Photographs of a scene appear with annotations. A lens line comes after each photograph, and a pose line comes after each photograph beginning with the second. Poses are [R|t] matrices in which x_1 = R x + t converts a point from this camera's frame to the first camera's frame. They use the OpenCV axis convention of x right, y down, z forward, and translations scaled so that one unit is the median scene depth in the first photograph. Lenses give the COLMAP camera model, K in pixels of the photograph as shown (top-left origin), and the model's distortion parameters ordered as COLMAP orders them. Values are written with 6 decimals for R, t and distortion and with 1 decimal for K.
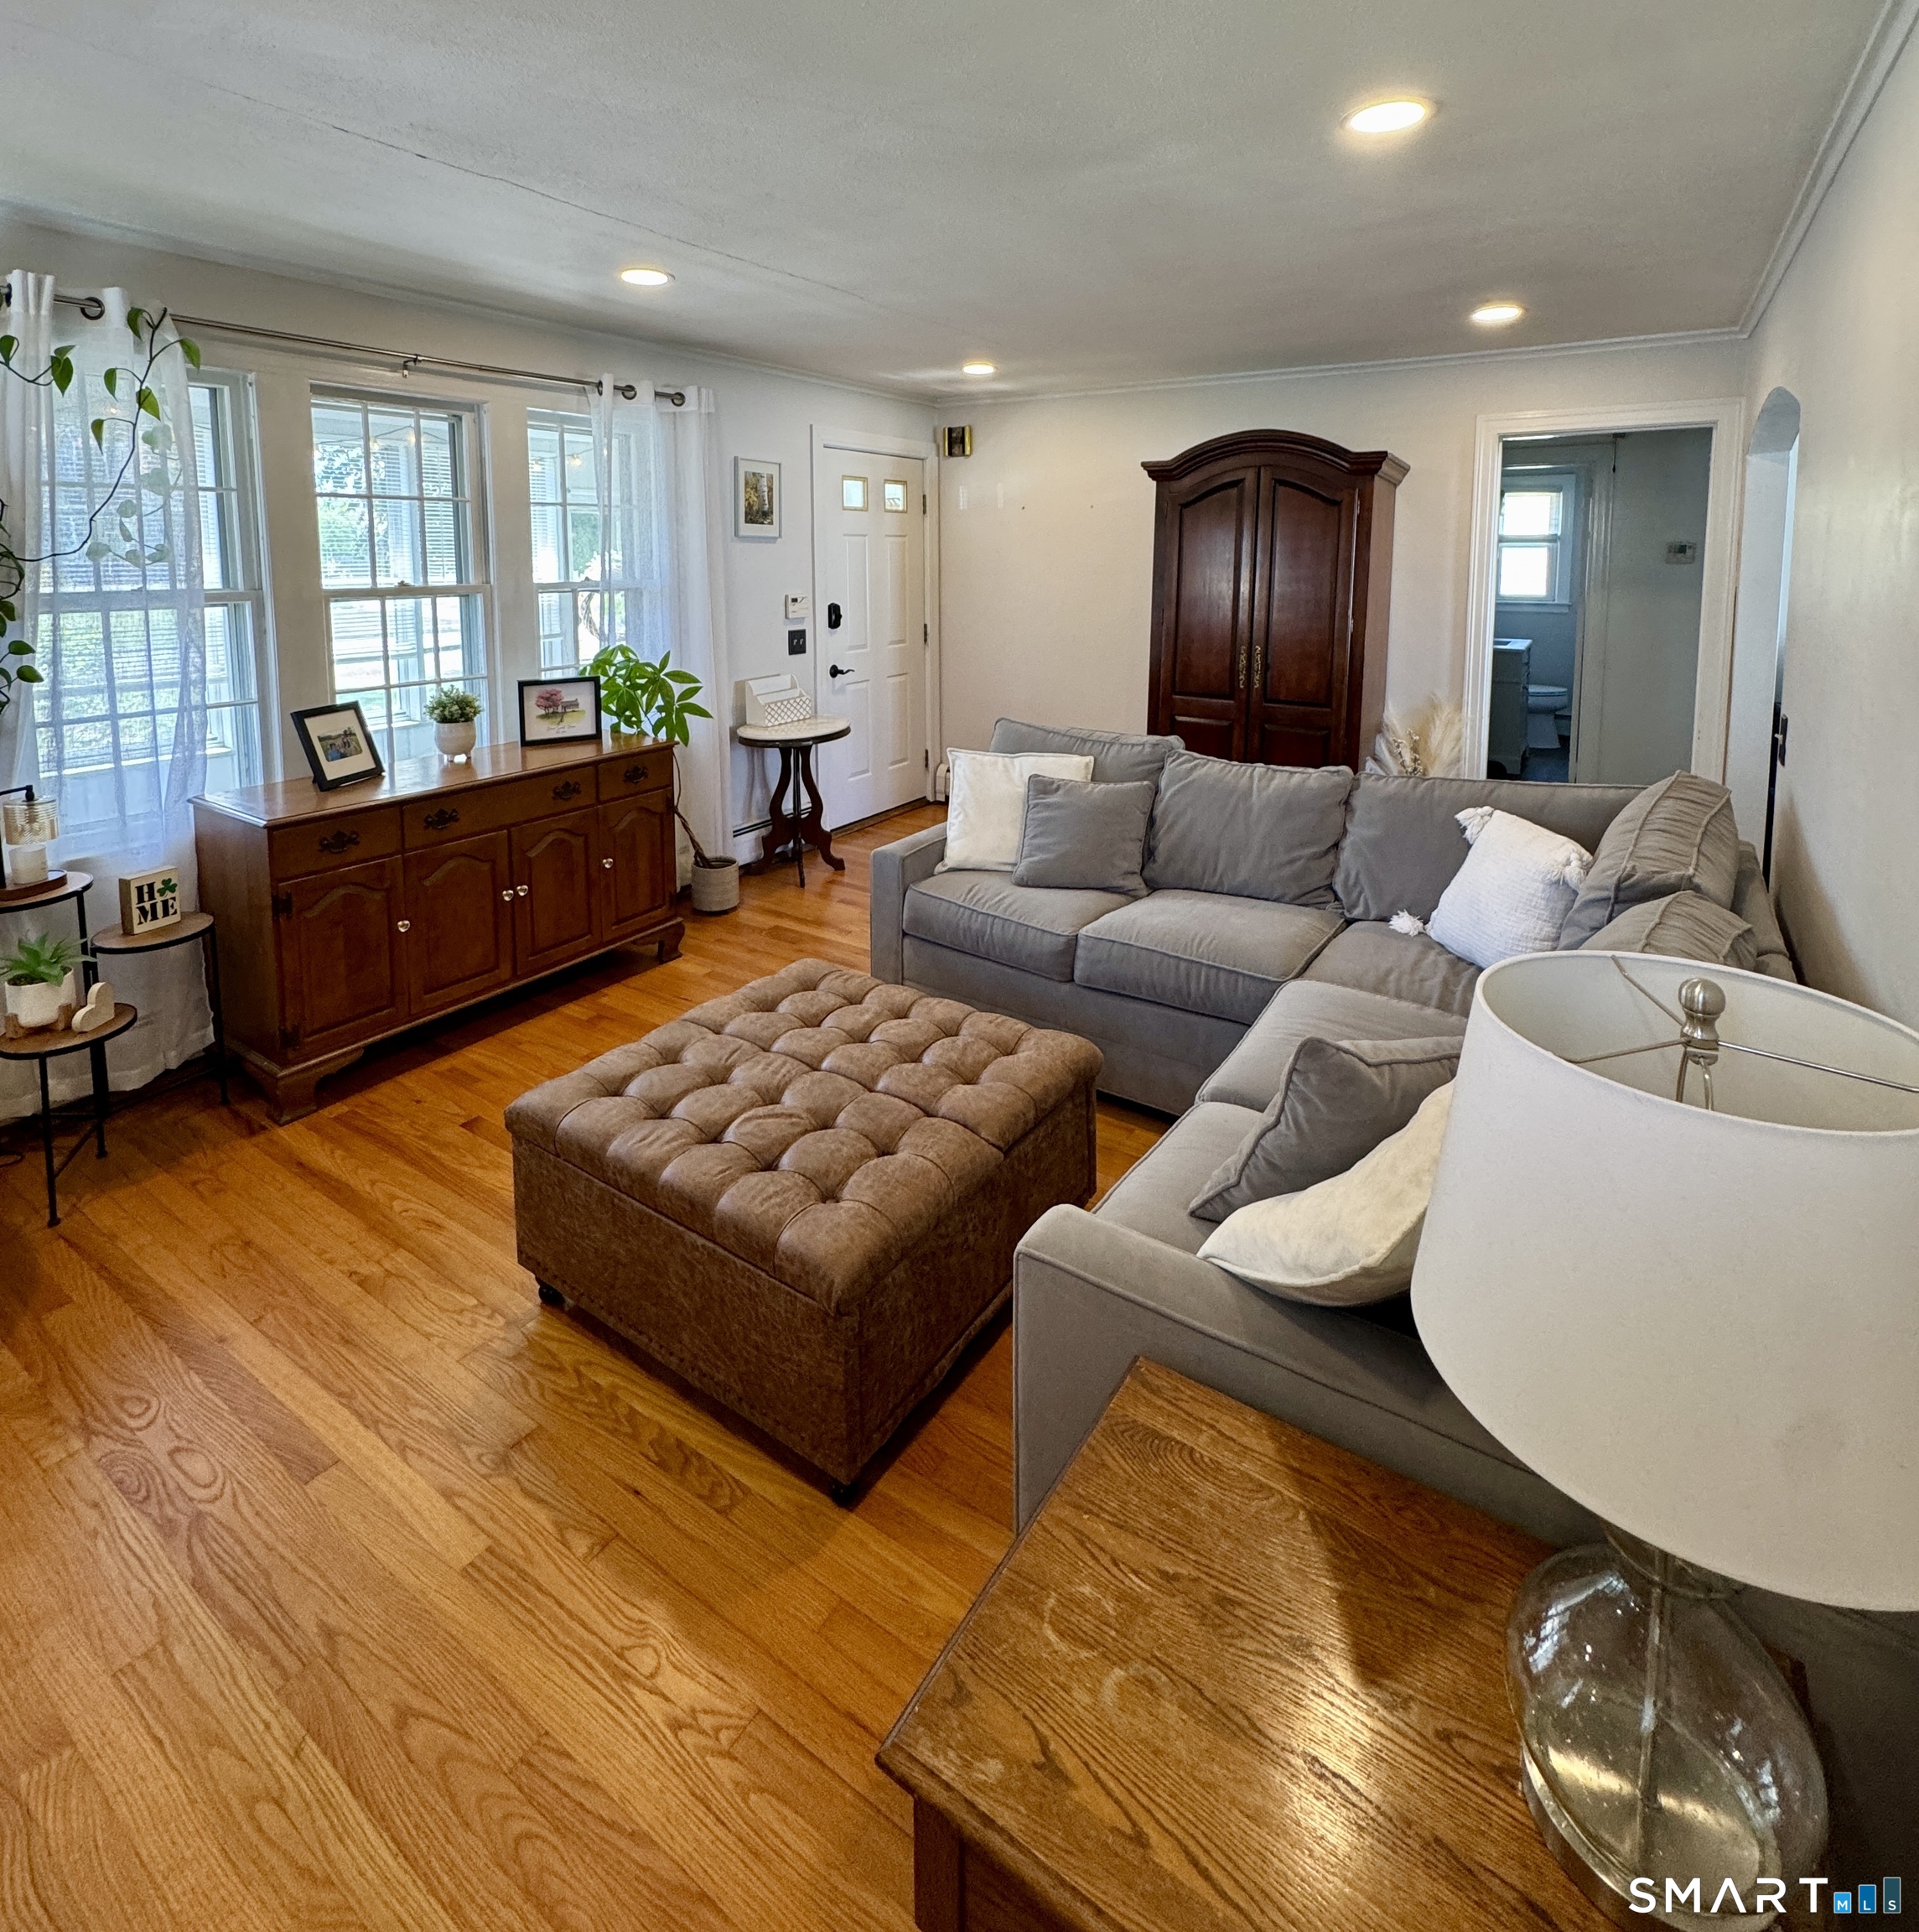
lens RADIAL K [[938.6, 0, 969.8], [0, 938.6, 979.9], [0, 0, 1]] dist [-0.000285, -0.001404]
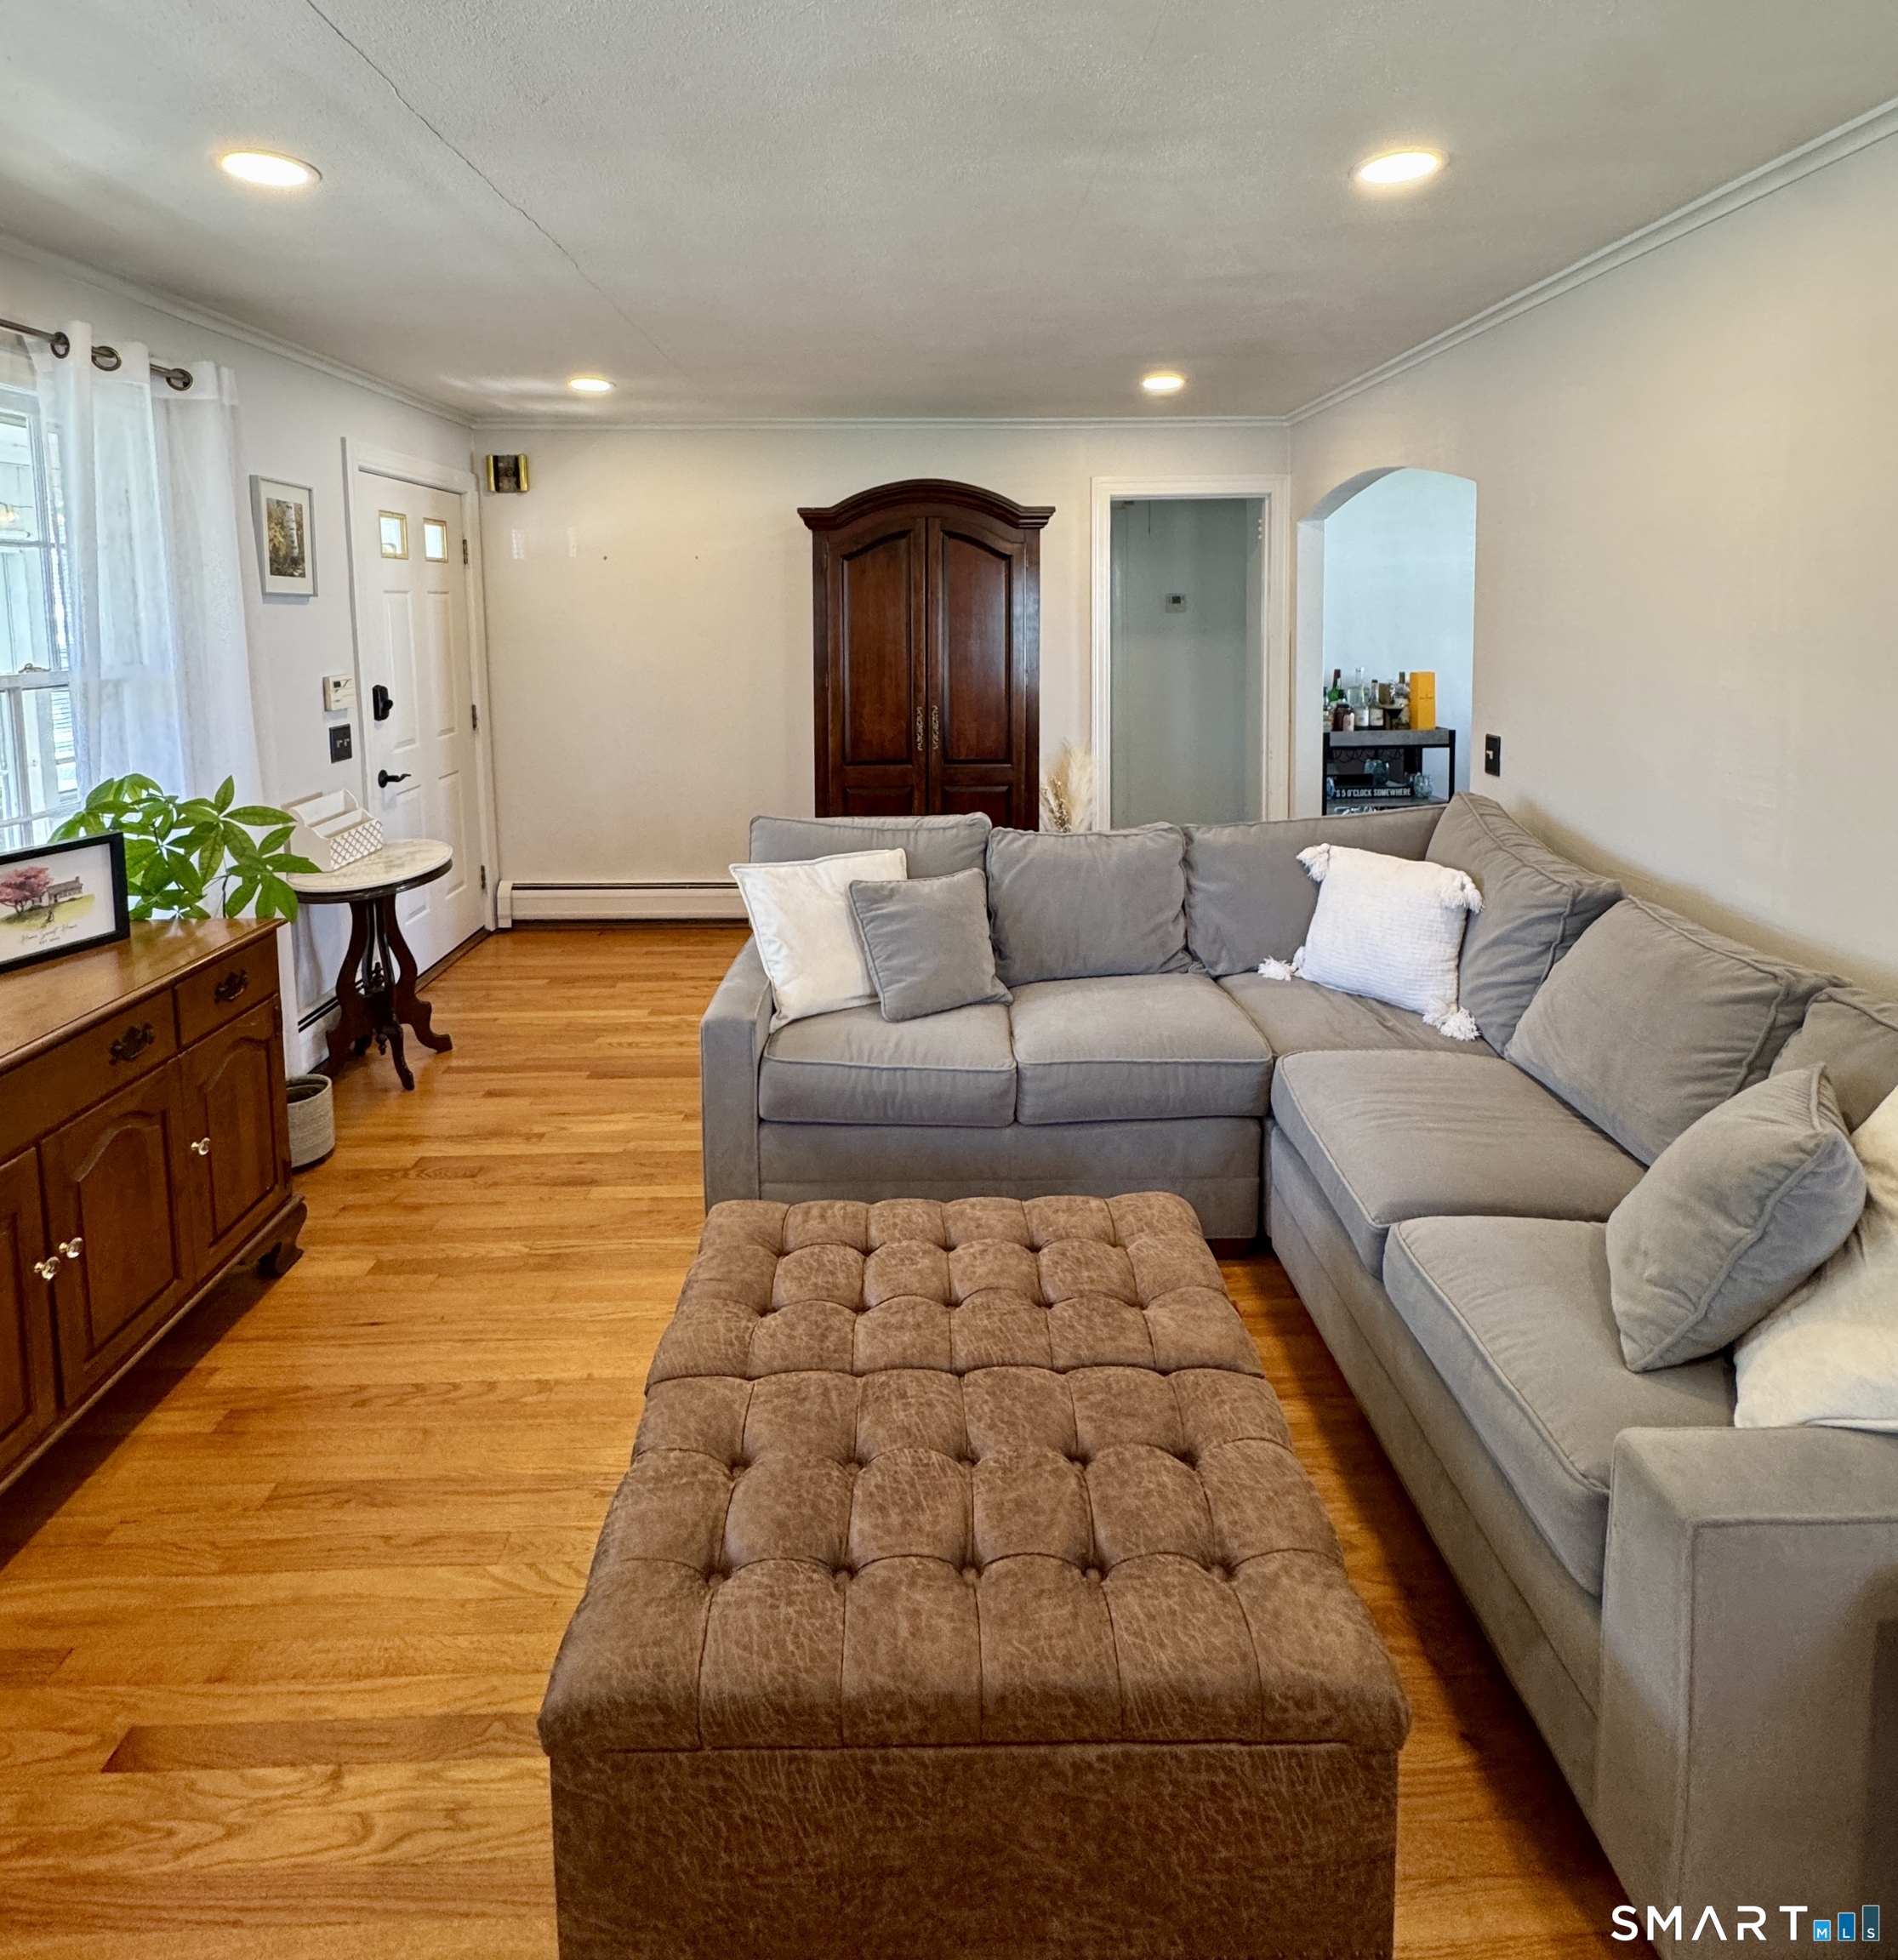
lens RADIAL K [[1010.1, 0, 949.1], [0, 1010.1, 967.0], [0, 0, 1]] dist [-0.006456, 0.001692]
pose [[0.825350, -0.200978, 0.527642, -0.288715], [0.244881, 0.969455, -0.013784, -0.102428], [-0.508755, 0.140586, 0.849355, 0.214907]]
